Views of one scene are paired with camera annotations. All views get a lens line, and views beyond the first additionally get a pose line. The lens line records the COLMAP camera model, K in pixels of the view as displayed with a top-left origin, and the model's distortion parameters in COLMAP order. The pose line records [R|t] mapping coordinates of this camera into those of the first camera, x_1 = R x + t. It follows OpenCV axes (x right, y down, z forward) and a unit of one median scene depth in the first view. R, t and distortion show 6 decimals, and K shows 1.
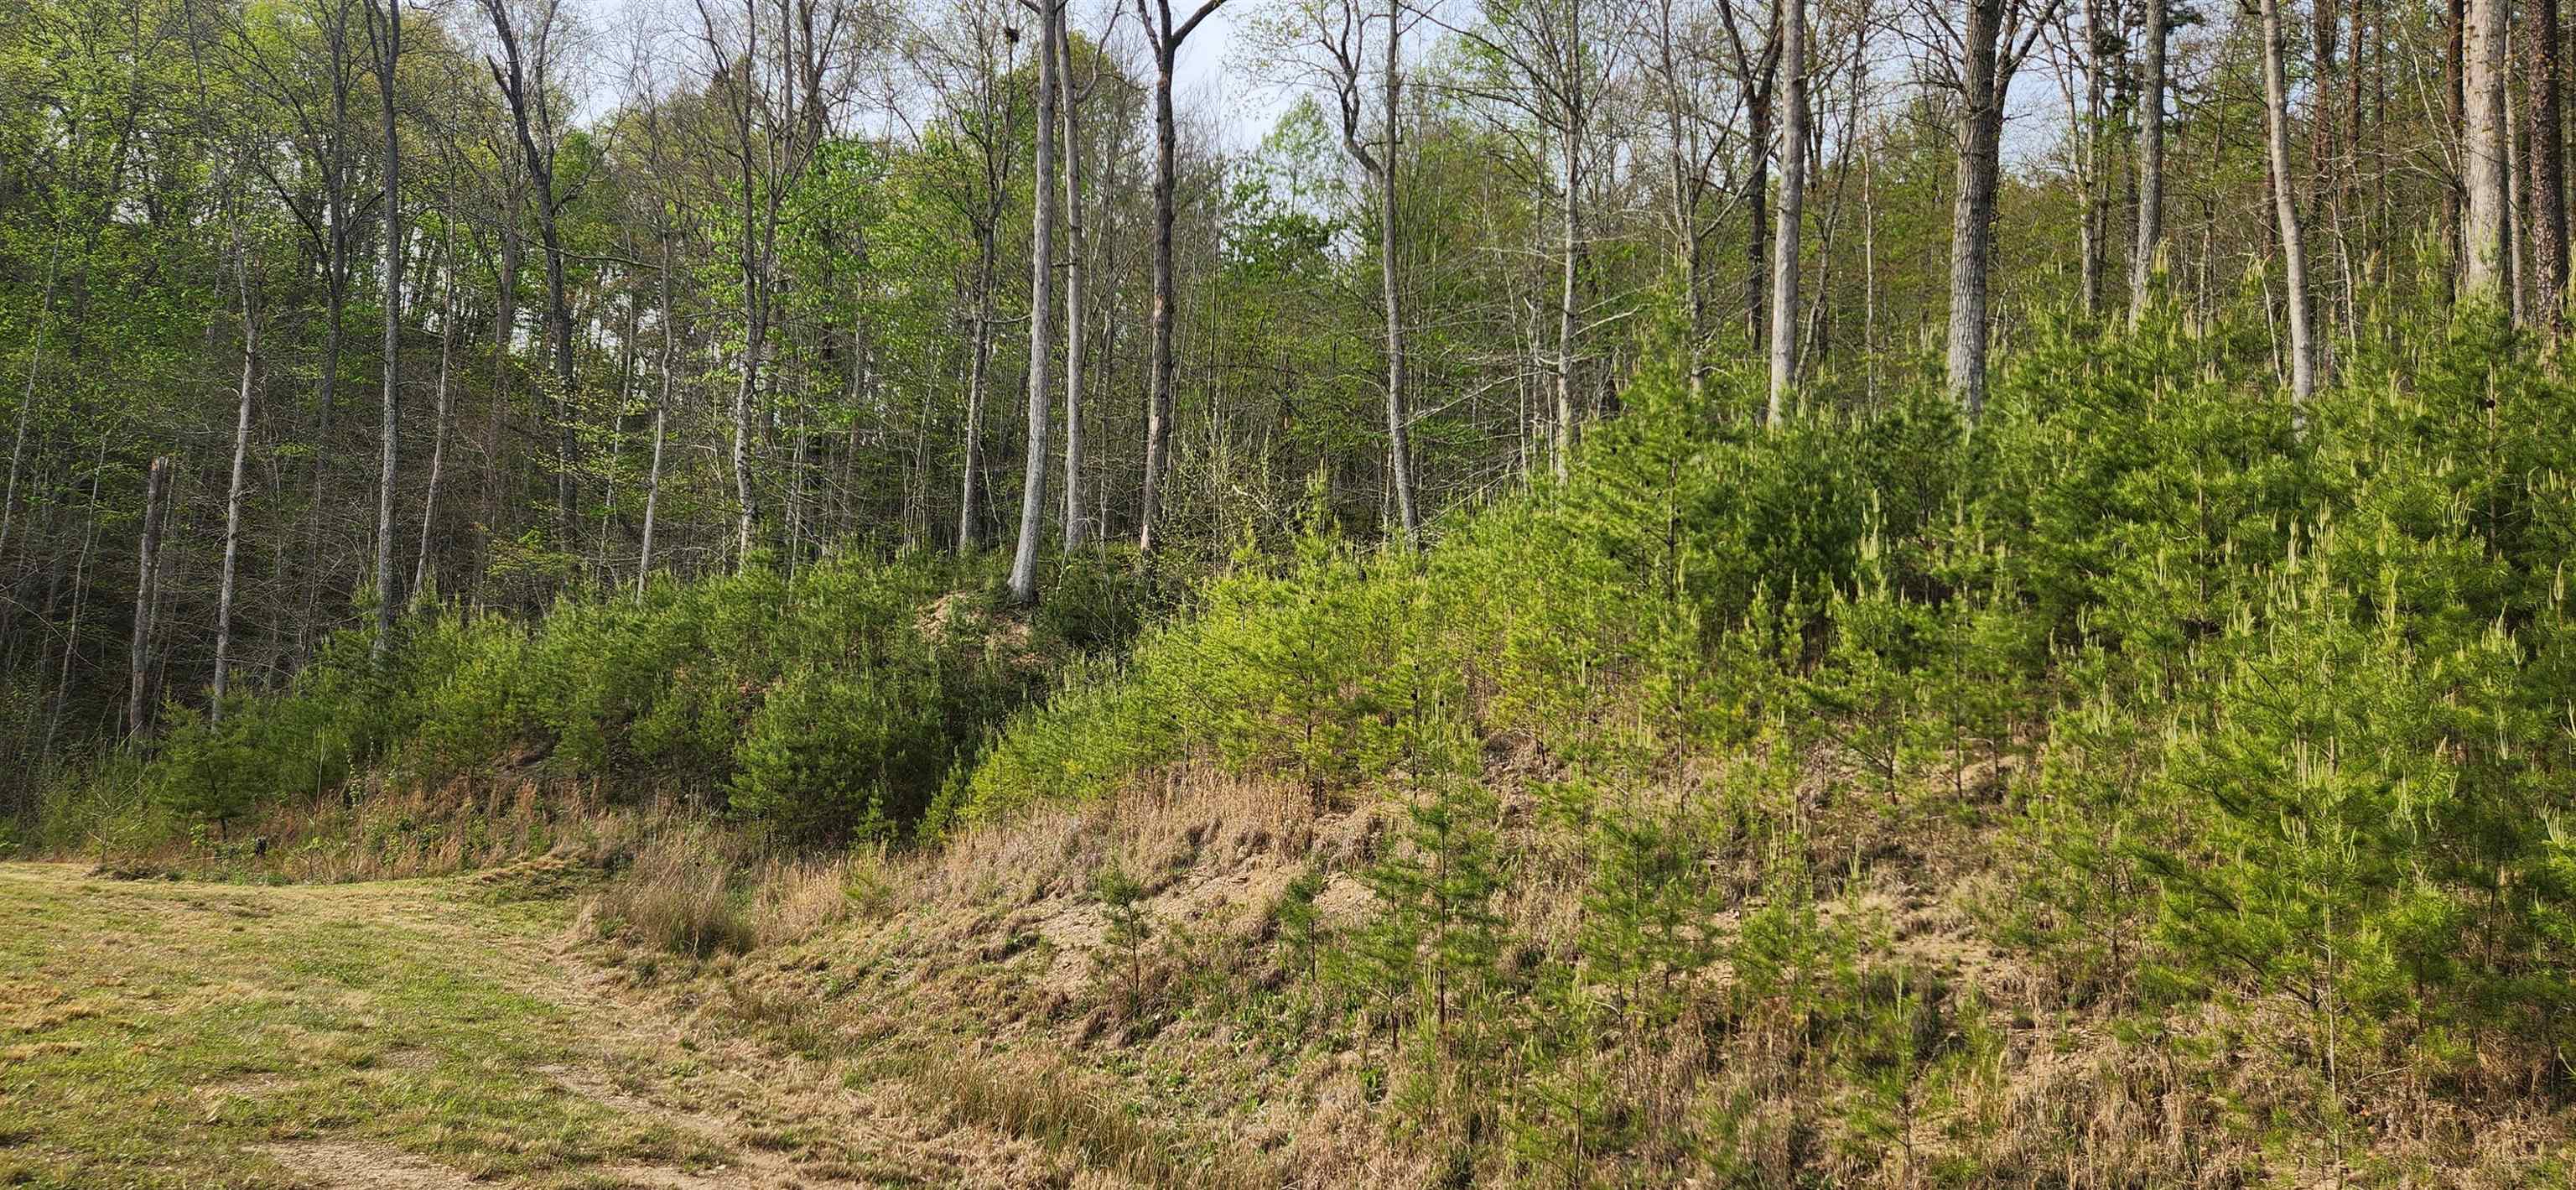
lens RADIAL K [[1698.2, 0, 1284.9], [0, 1698.2, 598.3], [0, 0, 1]] dist [0.074878, -0.066432]
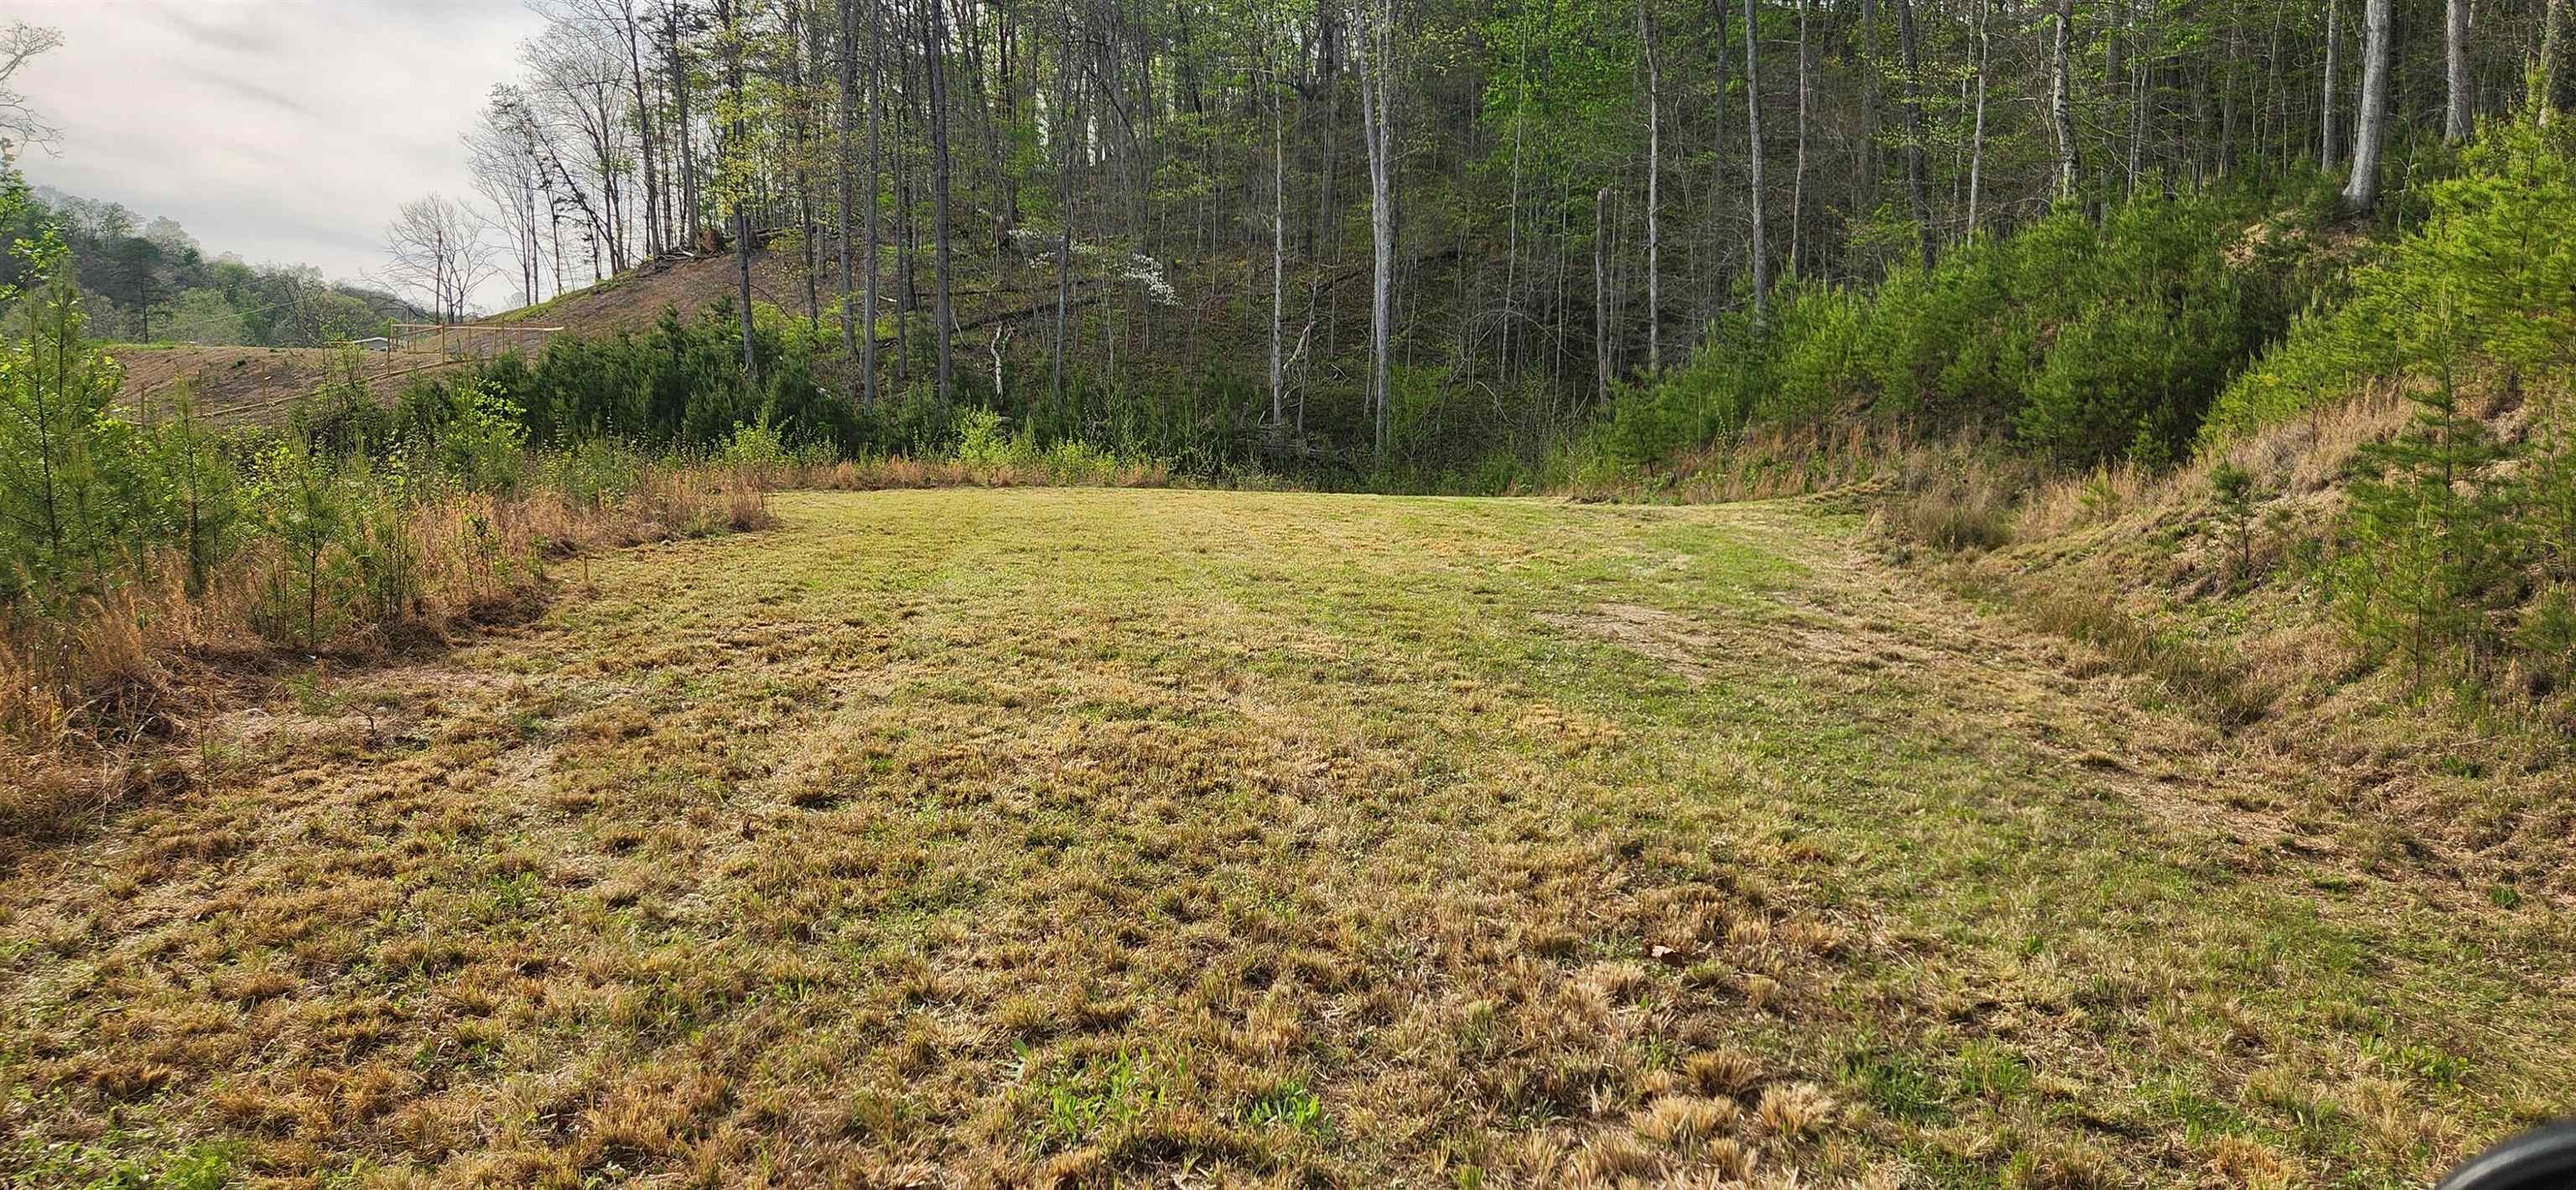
lens RADIAL K [[1698.2, 0, 1284.9], [0, 1698.2, 598.3], [0, 0, 1]] dist [0.074878, -0.066432]
pose [[0.705273, 0.019966, -0.708654, 0.136595], [0.122763, 0.981063, 0.149818, -0.004408], [0.698225, -0.192659, 0.689466, -0.147189]]
